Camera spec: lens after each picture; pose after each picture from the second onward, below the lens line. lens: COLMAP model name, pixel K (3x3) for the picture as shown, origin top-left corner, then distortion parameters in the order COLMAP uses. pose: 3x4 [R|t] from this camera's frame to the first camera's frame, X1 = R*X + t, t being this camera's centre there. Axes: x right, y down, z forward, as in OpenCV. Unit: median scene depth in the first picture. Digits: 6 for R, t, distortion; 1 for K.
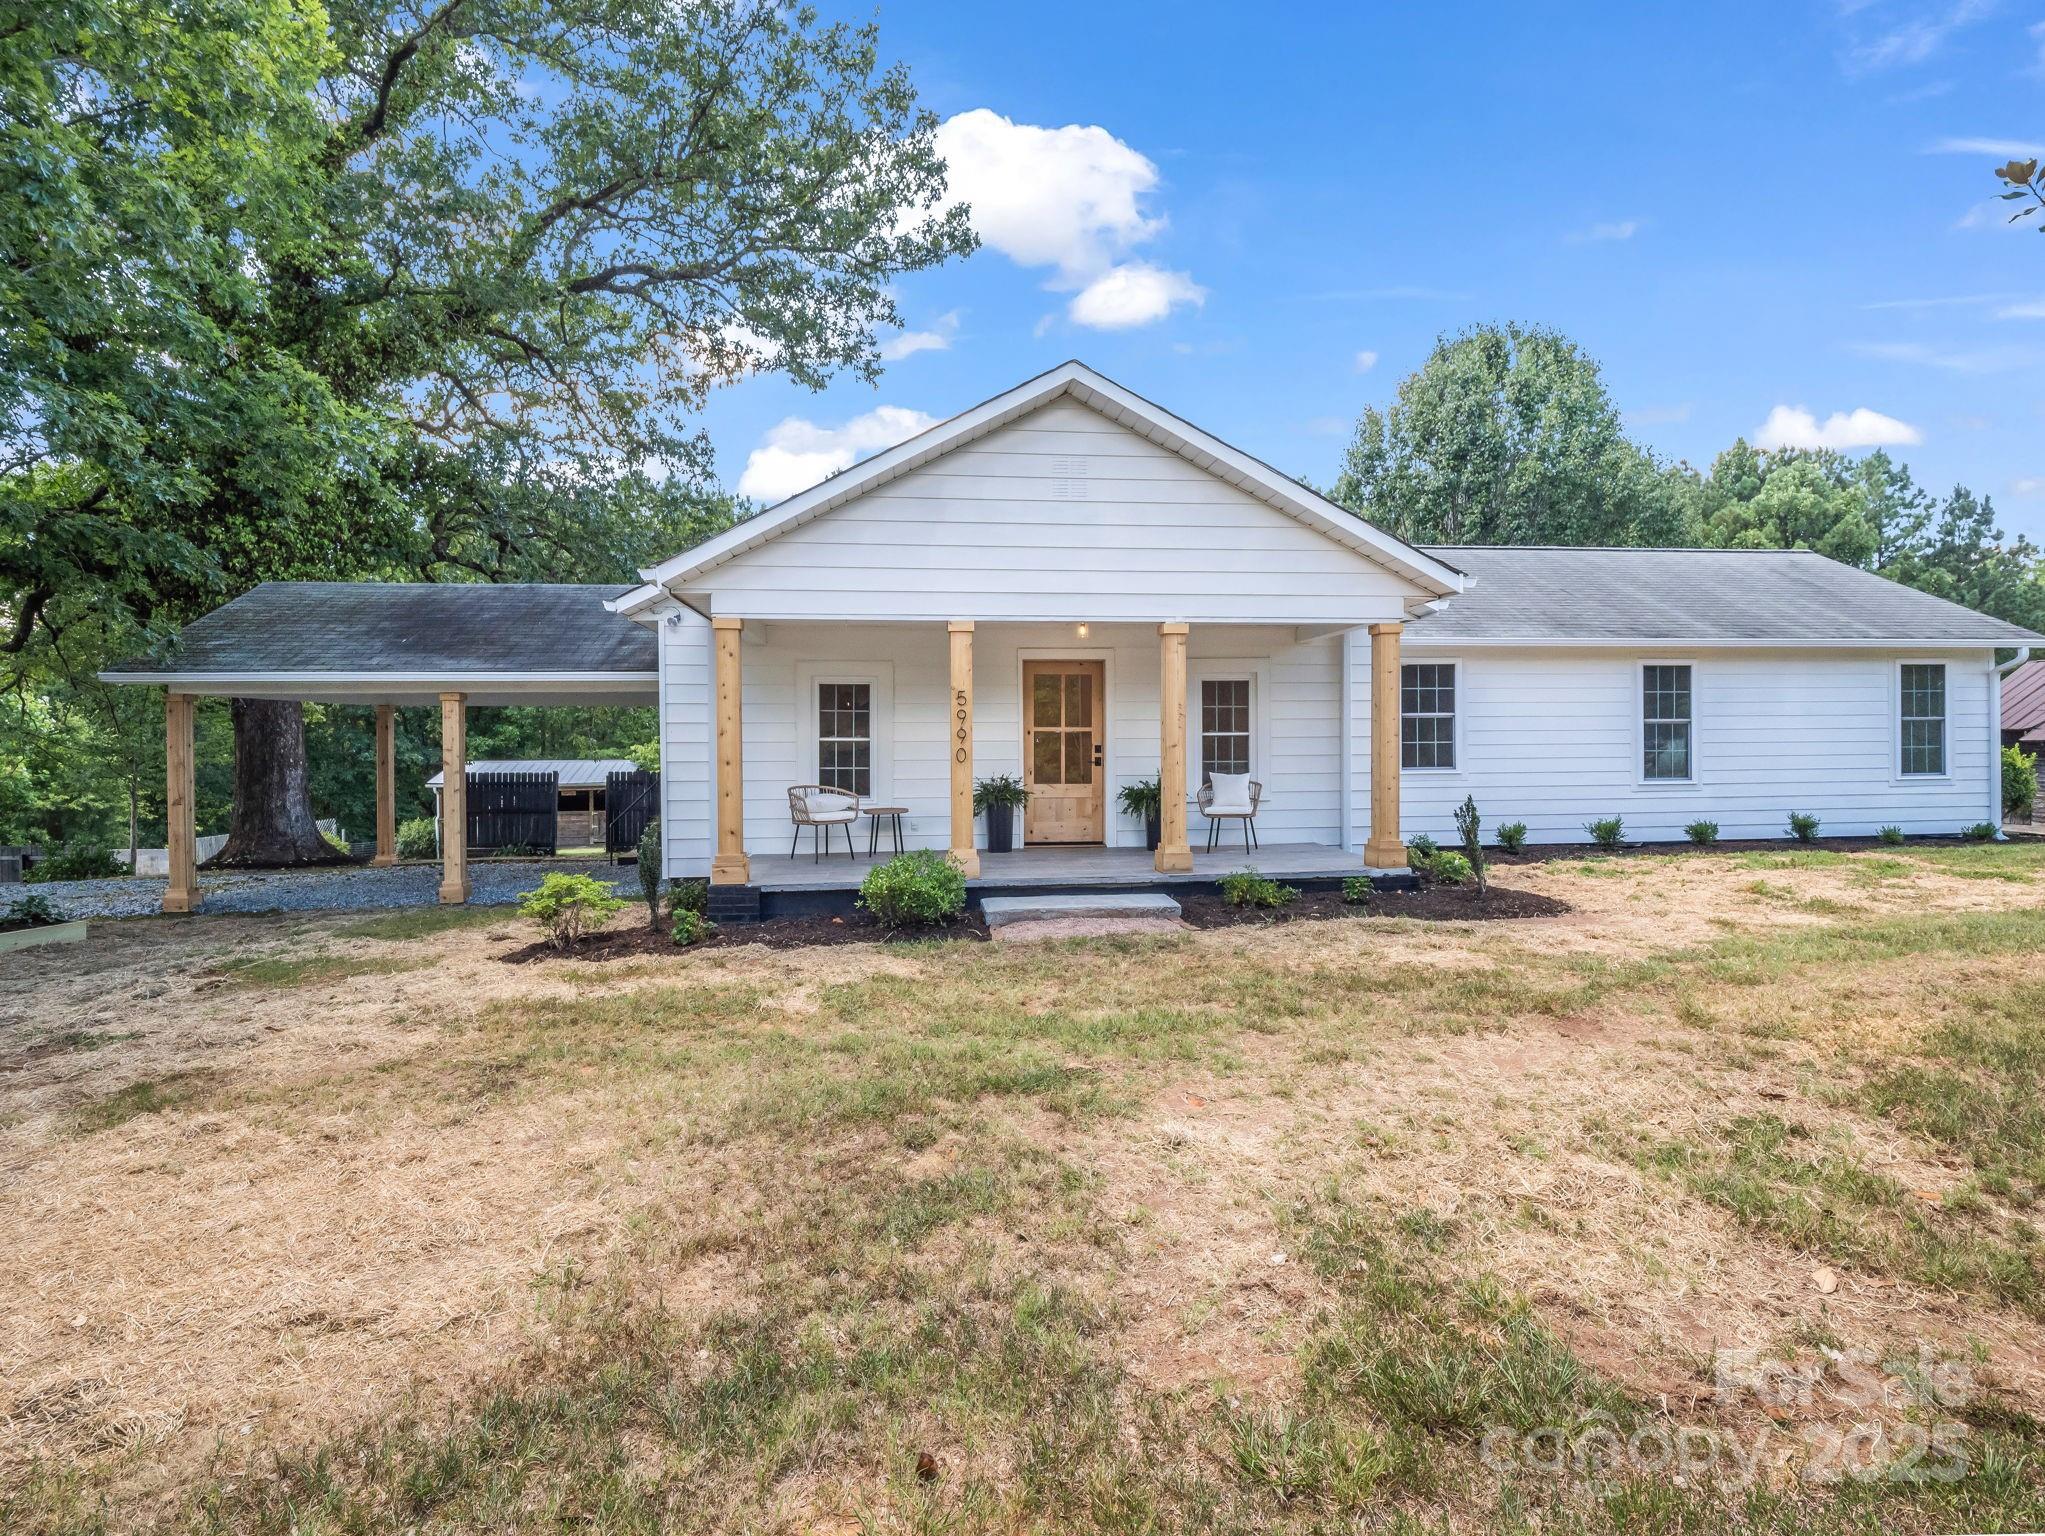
lens RADIAL K [[1034.0, 0, 999.8], [0, 1034.0, 747.2], [0, 0, 1]] dist [0.012921, -0.000869]
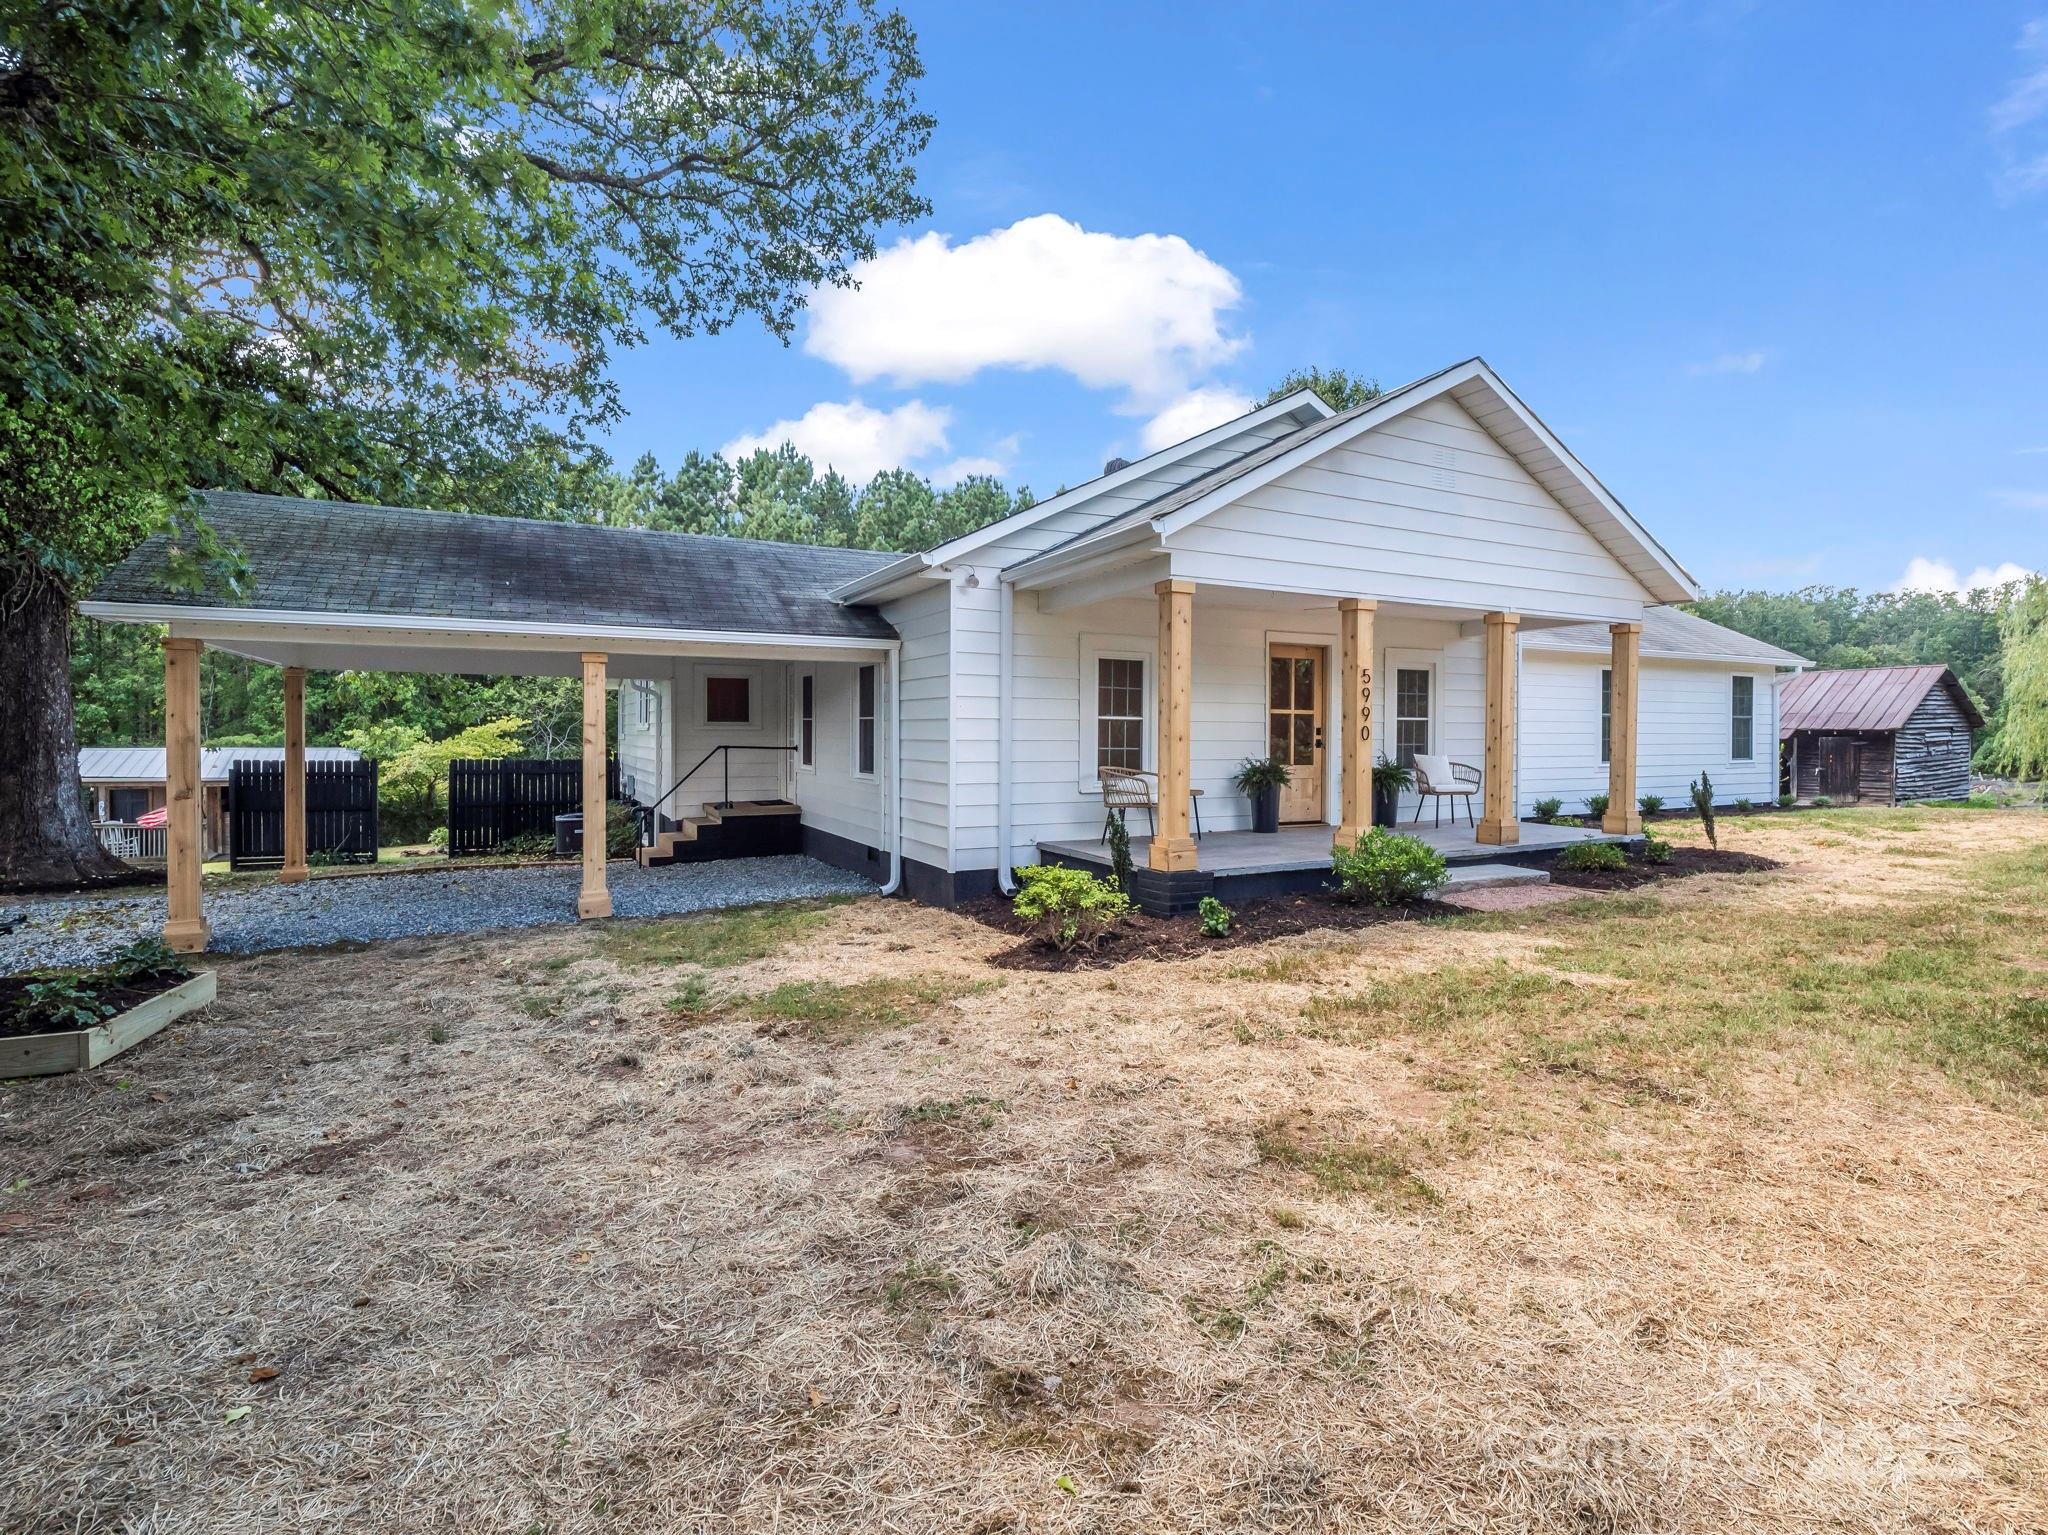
lens RADIAL K [[1035.5, 0, 1001.2], [0, 1035.5, 746.6], [0, 0, 1]] dist [0.012921, -0.000869]
pose [[0.933451, 0.005482, 0.358663, -0.520540], [-0.007315, 0.999966, 0.003753, 0.014136], [-0.358631, -0.006126, 0.933459, 0.129483]]
